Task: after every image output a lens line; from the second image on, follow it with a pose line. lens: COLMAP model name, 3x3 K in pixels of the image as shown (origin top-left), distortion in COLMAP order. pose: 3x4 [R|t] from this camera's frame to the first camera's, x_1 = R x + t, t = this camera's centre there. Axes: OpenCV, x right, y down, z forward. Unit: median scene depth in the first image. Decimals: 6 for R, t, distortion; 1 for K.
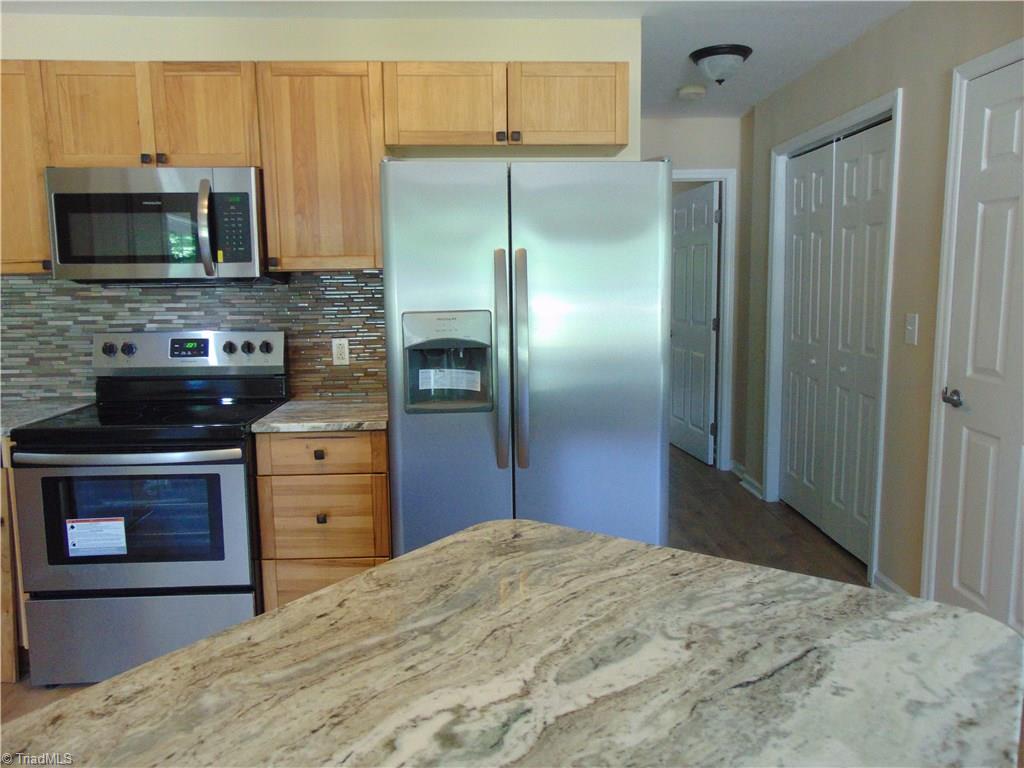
lens RADIAL K [[758.5, 0, 515.3], [0, 758.5, 379.6], [0, 0, 1]] dist [-0.032257, 0.062348]
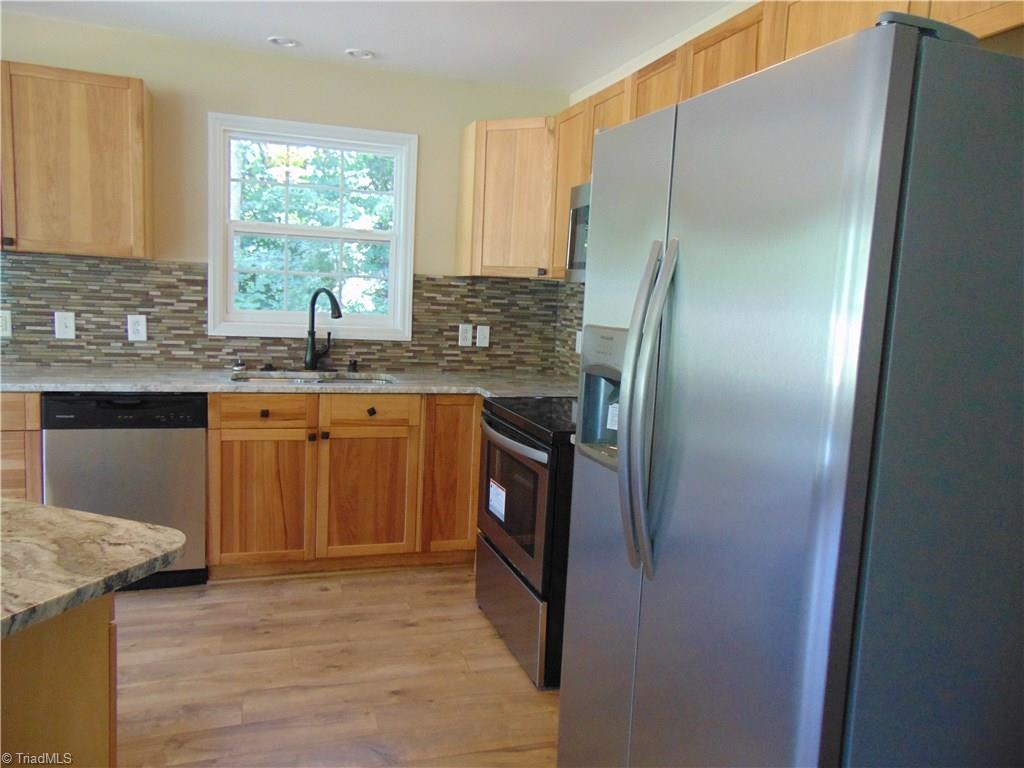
lens RADIAL K [[758.5, 0, 527.3], [0, 758.5, 381.6], [0, 0, 1]] dist [-0.032257, 0.062348]
pose [[0.284806, 0.136661, -0.948794, 0.593834], [-0.171100, 0.981138, 0.089960, -0.090458], [0.943192, 0.136717, 0.302817, 0.713423]]
